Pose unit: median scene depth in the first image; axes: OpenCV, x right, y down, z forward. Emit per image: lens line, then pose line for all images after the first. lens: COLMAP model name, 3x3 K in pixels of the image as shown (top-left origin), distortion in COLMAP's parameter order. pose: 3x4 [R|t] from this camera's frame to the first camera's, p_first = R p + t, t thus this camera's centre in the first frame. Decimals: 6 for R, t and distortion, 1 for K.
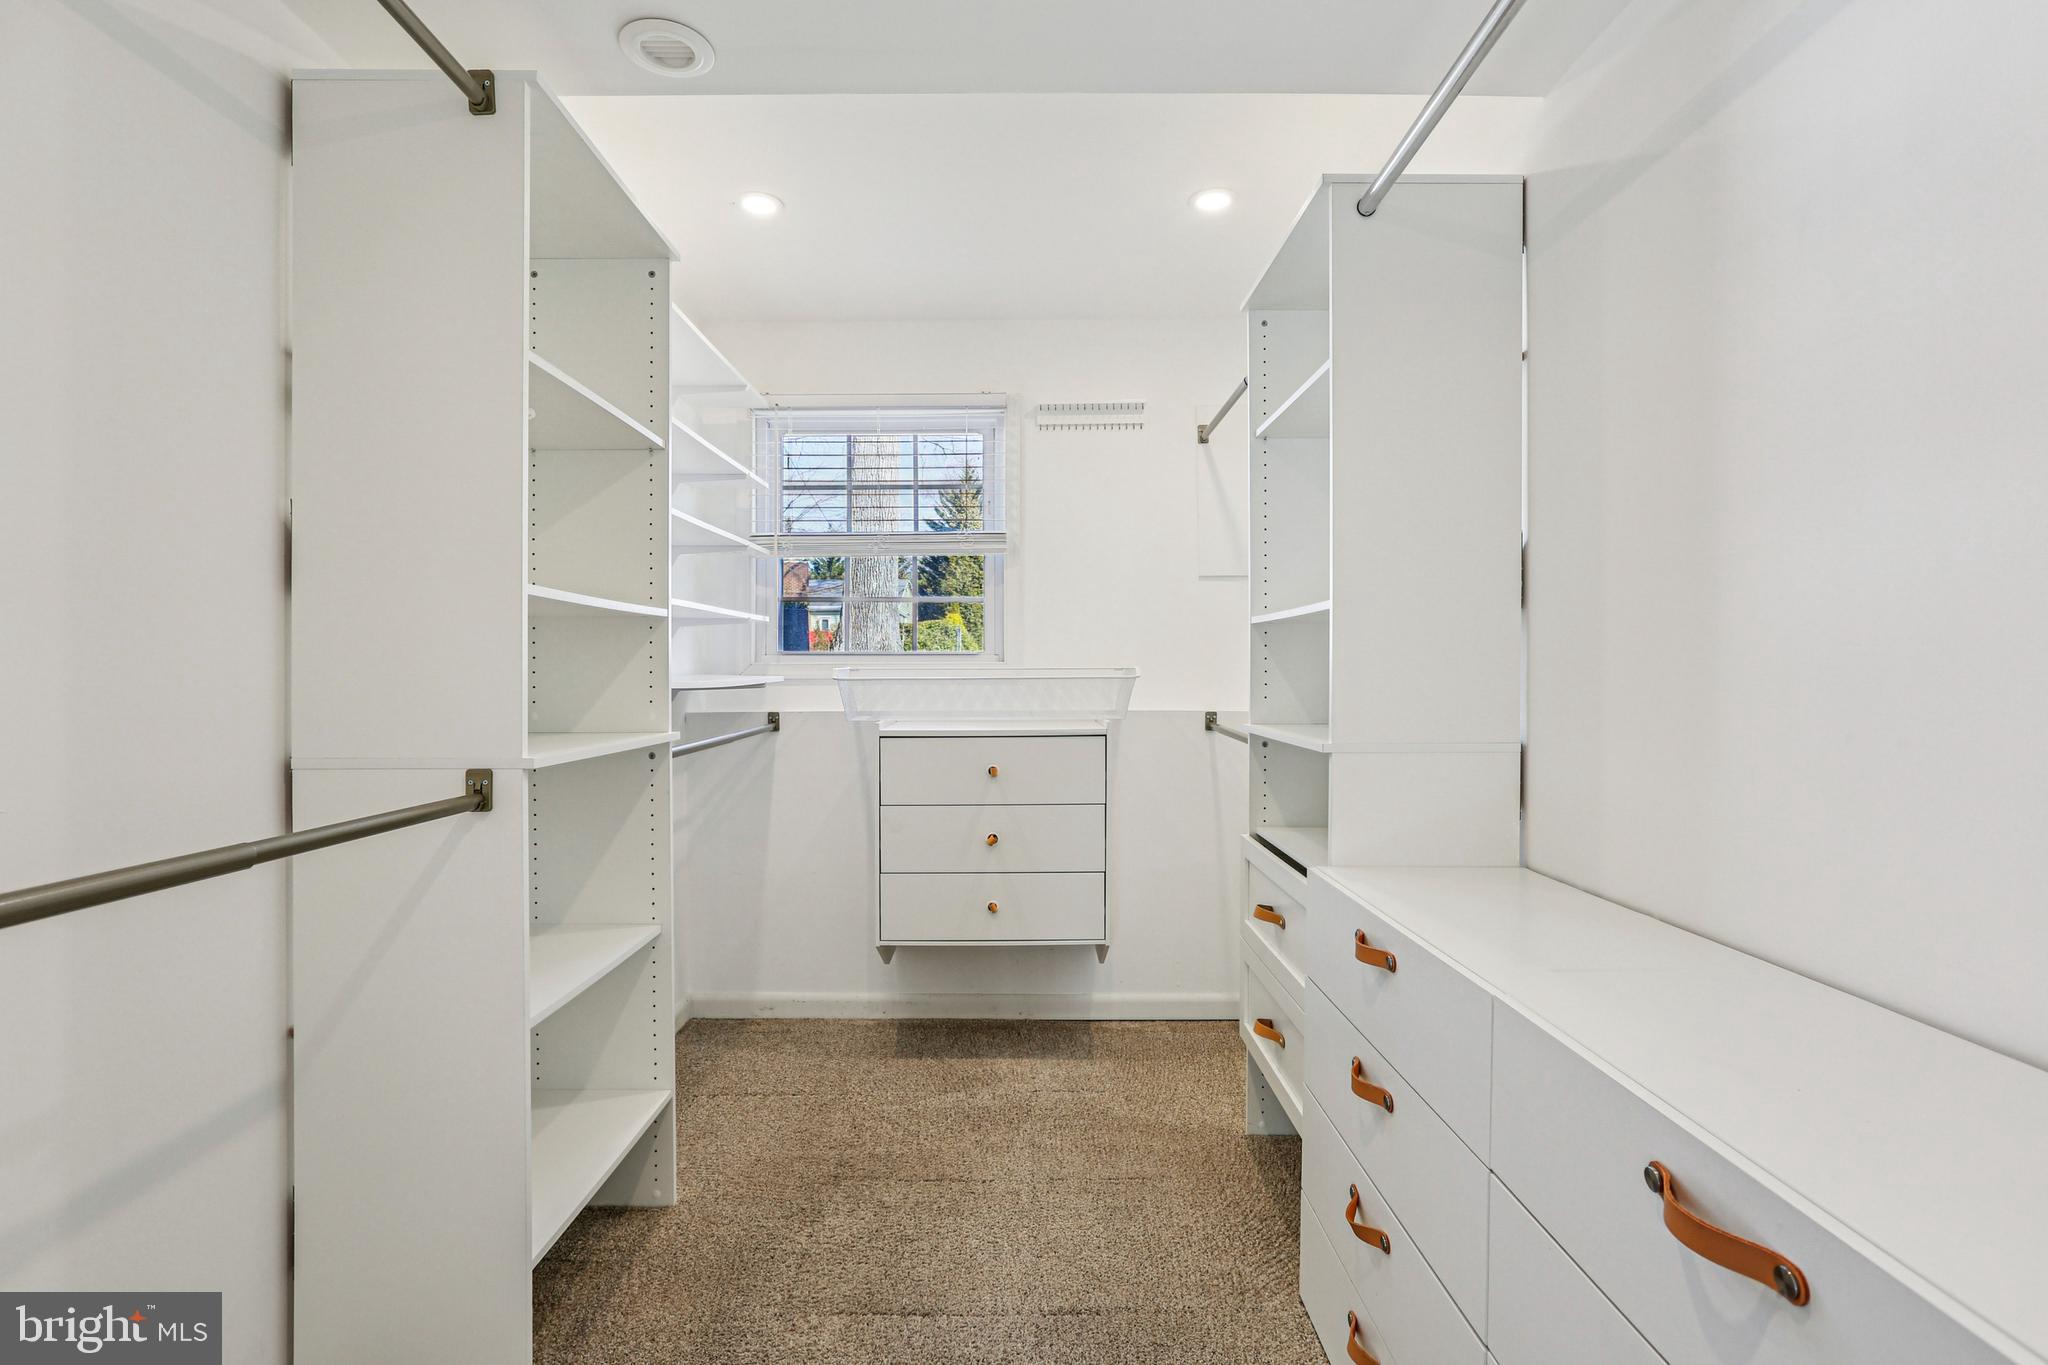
lens RADIAL K [[941.9, 0, 1014.0], [0, 941.9, 674.1], [0, 0, 1]] dist [-0.033846, 0.013043]
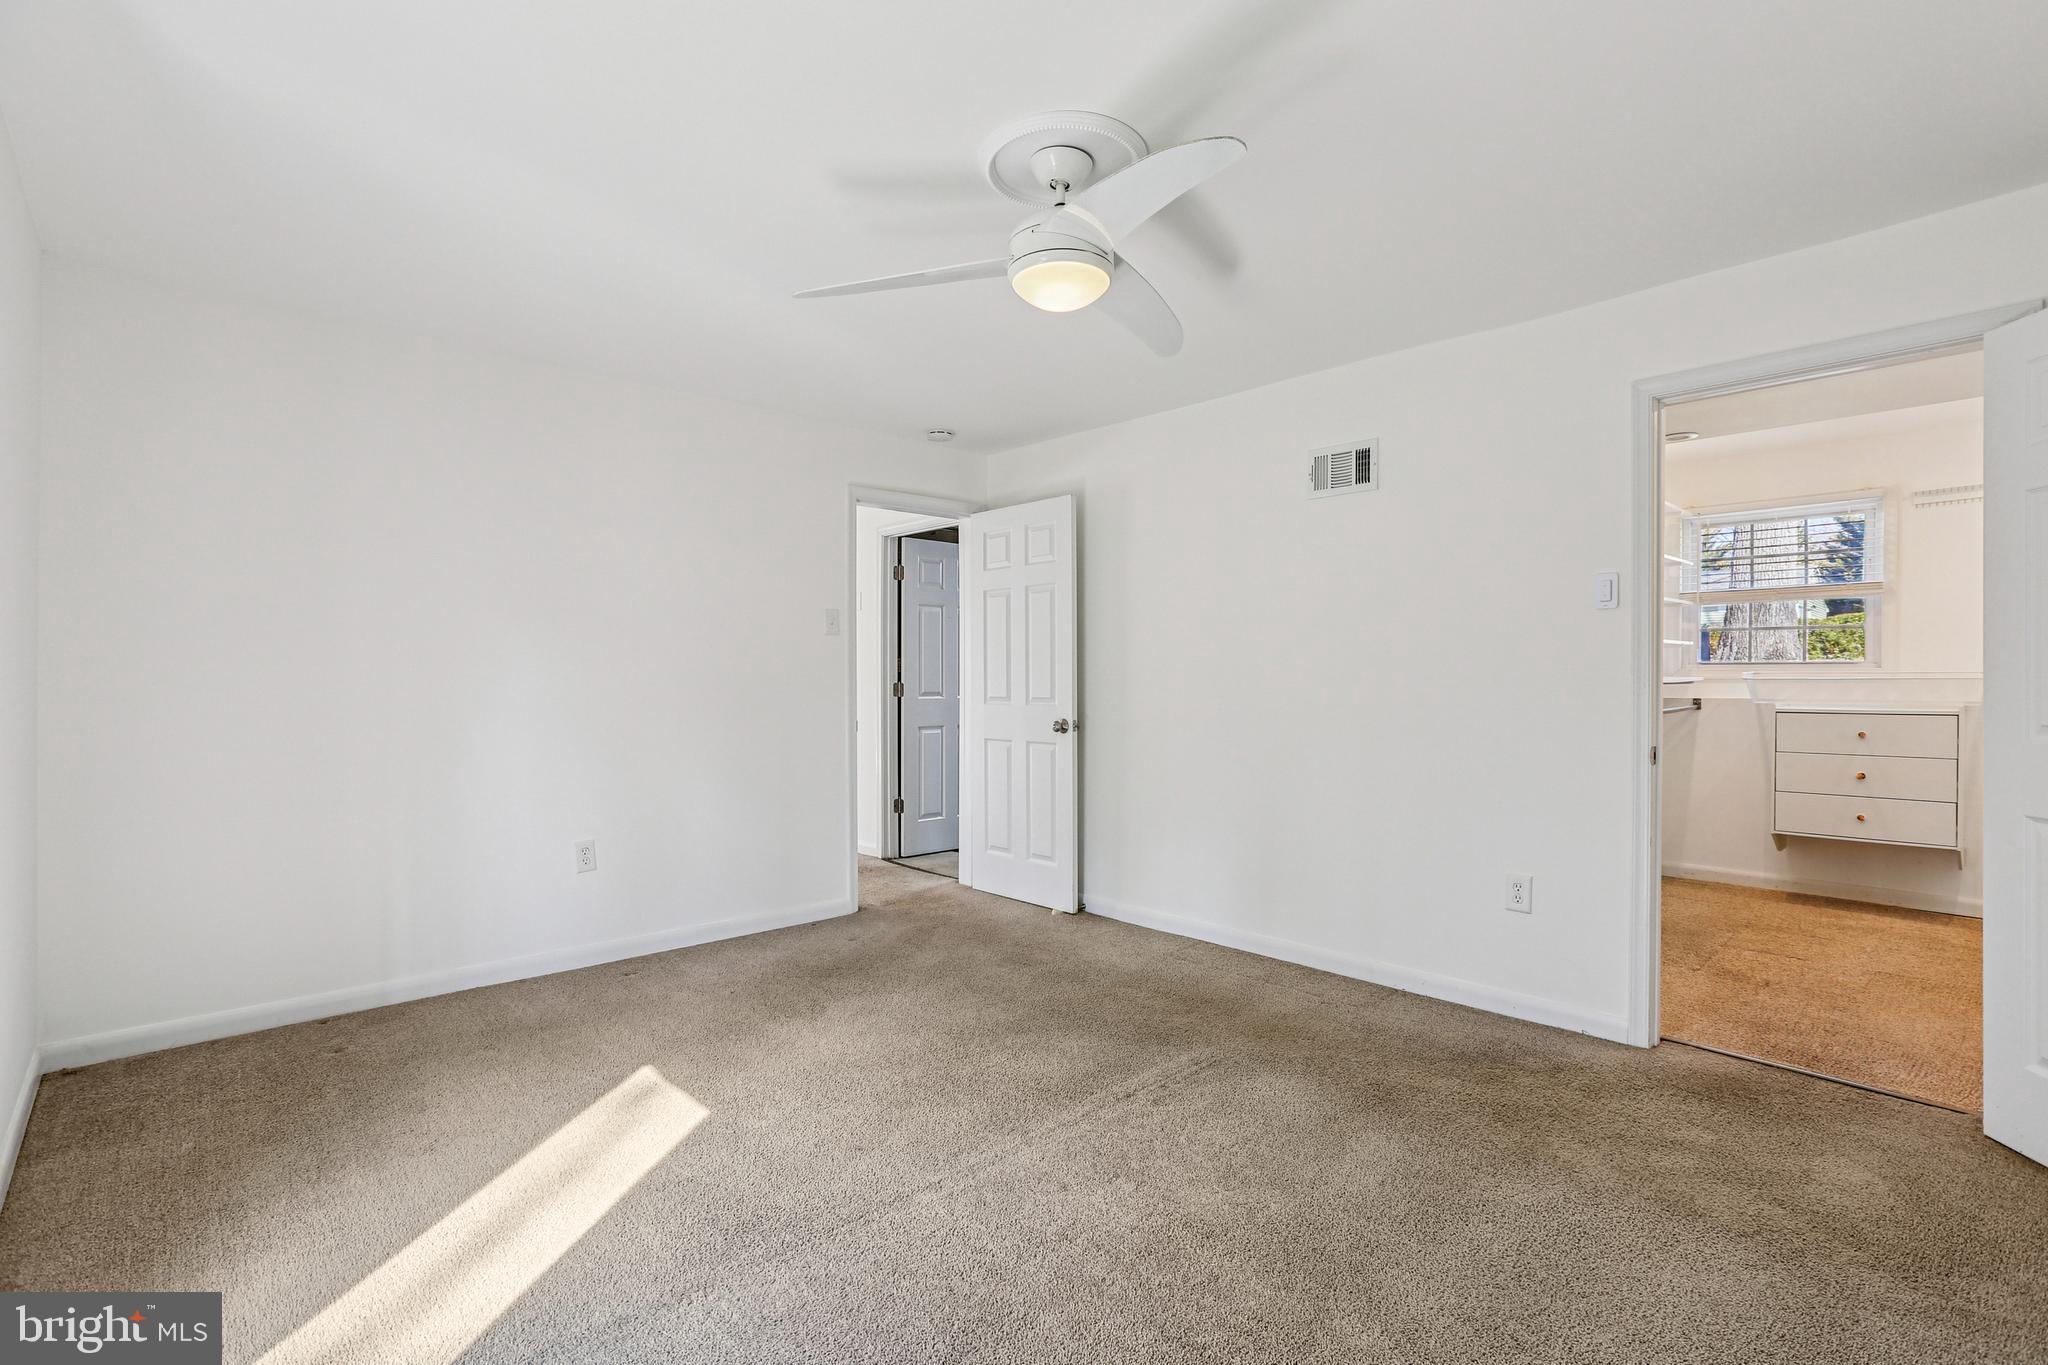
lens RADIAL K [[941.9, 0, 1014.0], [0, 941.9, 674.1], [0, 0, 1]] dist [-0.033846, 0.013043]
pose [[0.678430, 0.005171, -0.734647, 0.138226], [-0.007300, 0.999973, 0.000297, 0.005531], [0.734629, 0.005162, 0.678450, -1.042614]]
